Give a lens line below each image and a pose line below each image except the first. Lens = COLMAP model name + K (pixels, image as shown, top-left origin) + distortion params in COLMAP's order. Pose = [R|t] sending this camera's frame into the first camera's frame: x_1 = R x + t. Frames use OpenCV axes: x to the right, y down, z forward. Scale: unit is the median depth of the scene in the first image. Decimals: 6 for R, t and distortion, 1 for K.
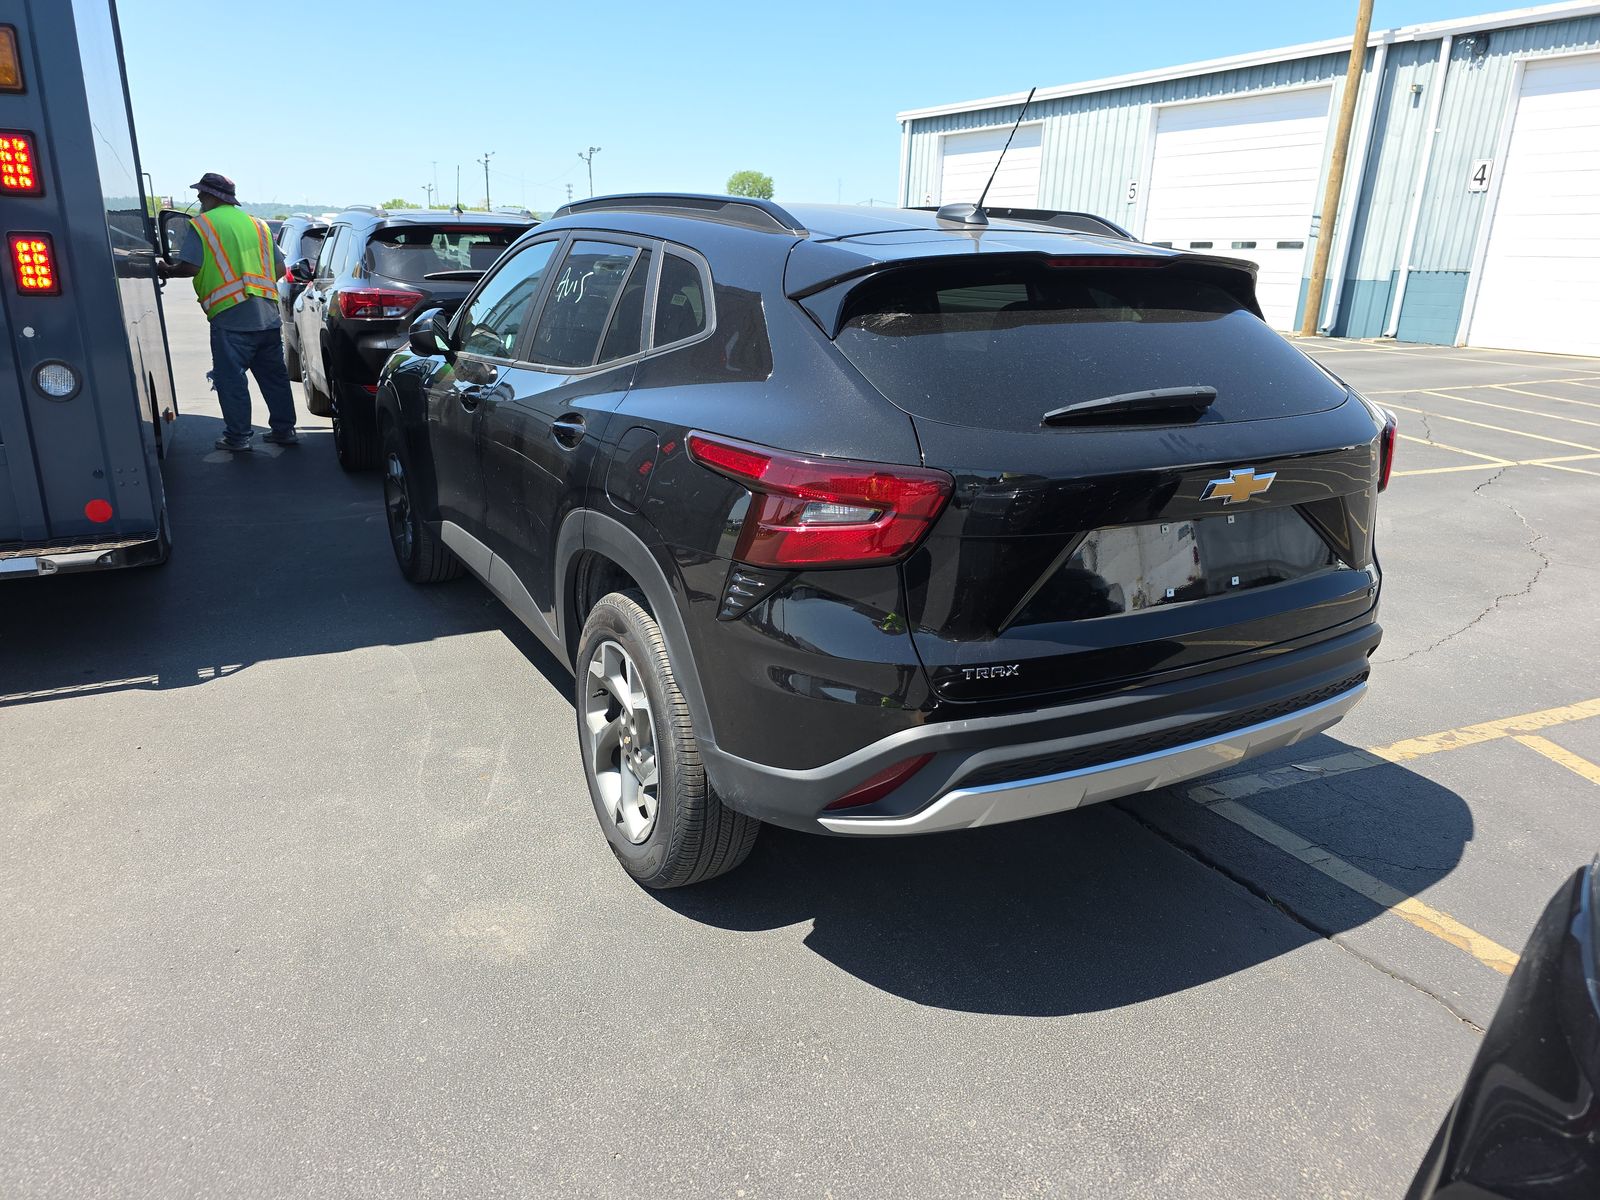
lens RADIAL K [[1088.4, 0, 788.8], [0, 1088.4, 603.4], [0, 0, 1]] dist [0.052504, -0.041447]
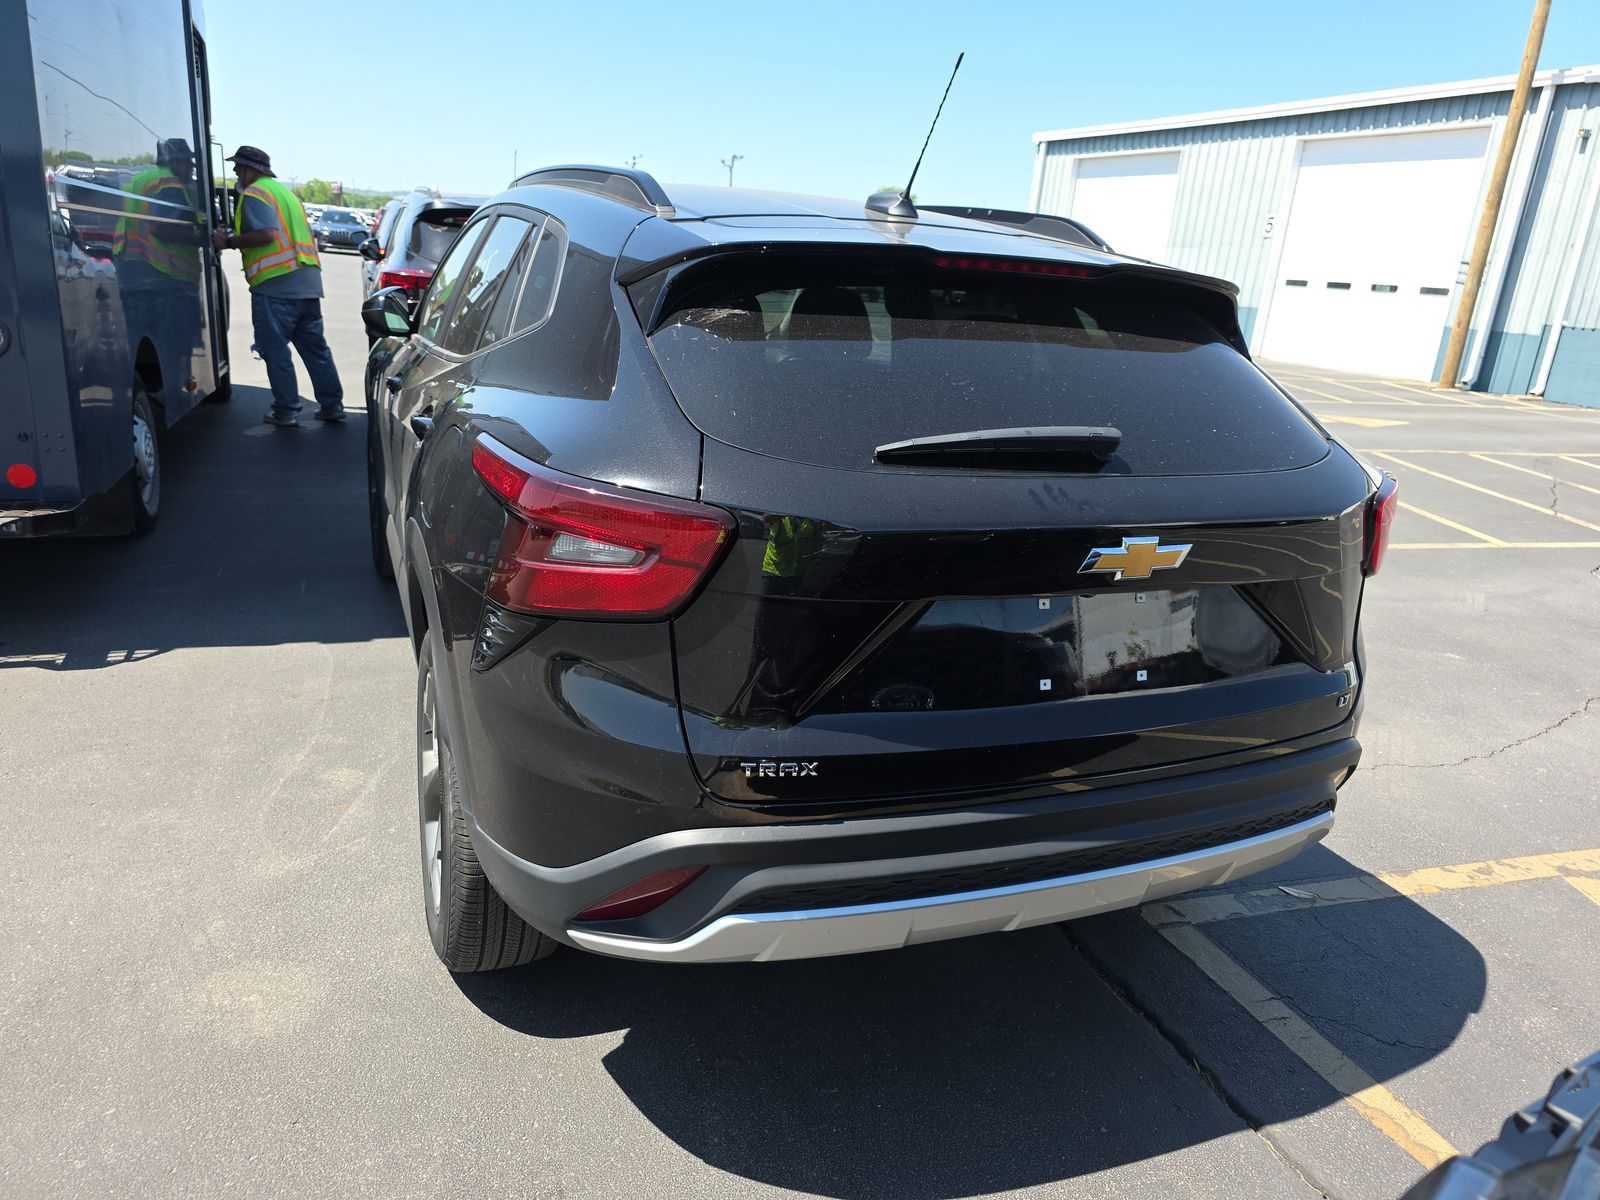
lens RADIAL K [[1088.4, 0, 812.9], [0, 1088.4, 594.5], [0, 0, 1]] dist [0.052504, -0.041447]
pose [[0.992888, 0.085946, -0.082383, 0.176071], [-0.087548, 0.996031, -0.016030, -0.034507], [0.080679, 0.023129, 0.996472, 0.148068]]
